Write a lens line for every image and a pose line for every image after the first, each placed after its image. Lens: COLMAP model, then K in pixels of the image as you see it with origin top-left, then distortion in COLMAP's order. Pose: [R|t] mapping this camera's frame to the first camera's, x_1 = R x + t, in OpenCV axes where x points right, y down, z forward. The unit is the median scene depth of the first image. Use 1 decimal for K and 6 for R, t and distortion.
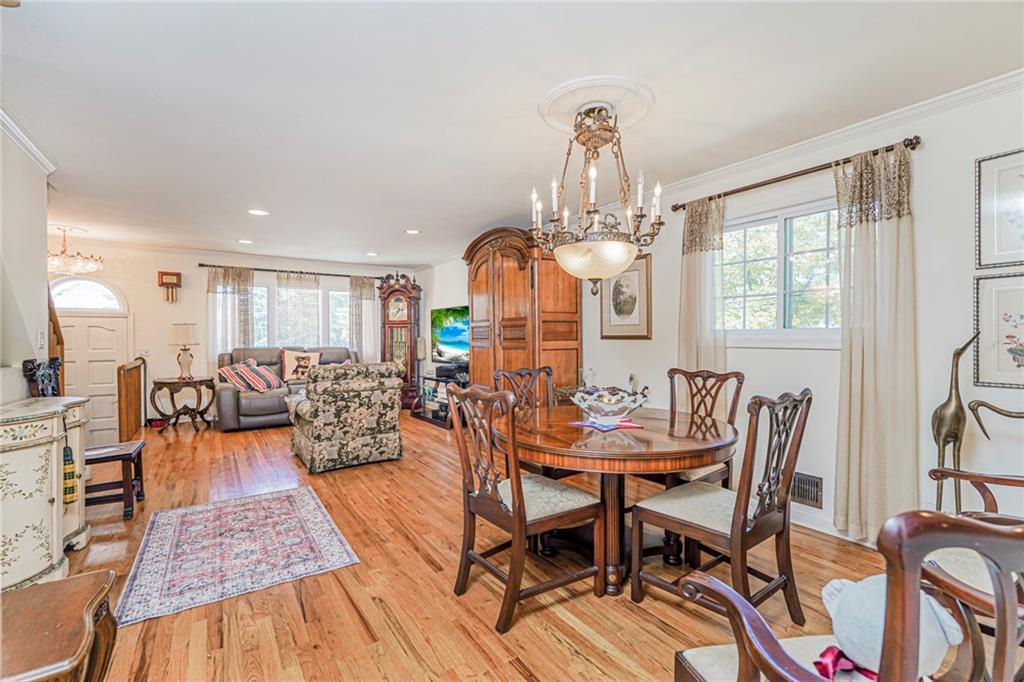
lens RADIAL K [[452.4, 0, 510.6], [0, 452.4, 339.2], [0, 0, 1]] dist [-0.012433, 0.006214]
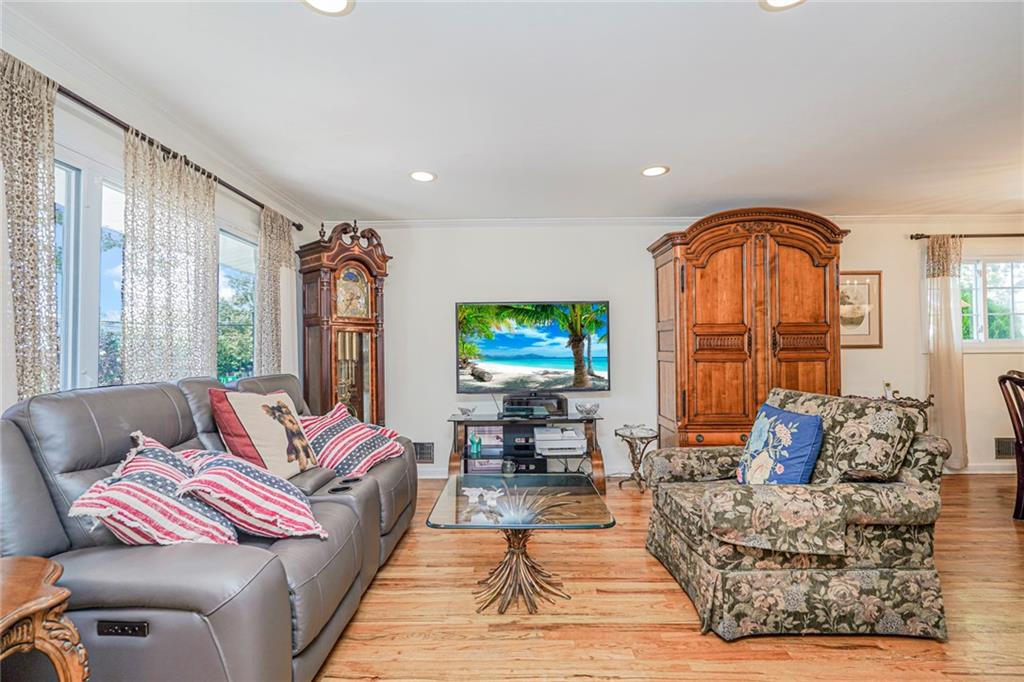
lens RADIAL K [[452.4, 0, 511.0], [0, 452.4, 348.1], [0, 0, 1]] dist [-0.012433, 0.006214]
pose [[0.572057, 0.002977, 0.820209, -0.644142], [0.012043, 0.999855, -0.012029, 0.001873], [-0.820126, 0.016759, 0.571938, 0.640573]]
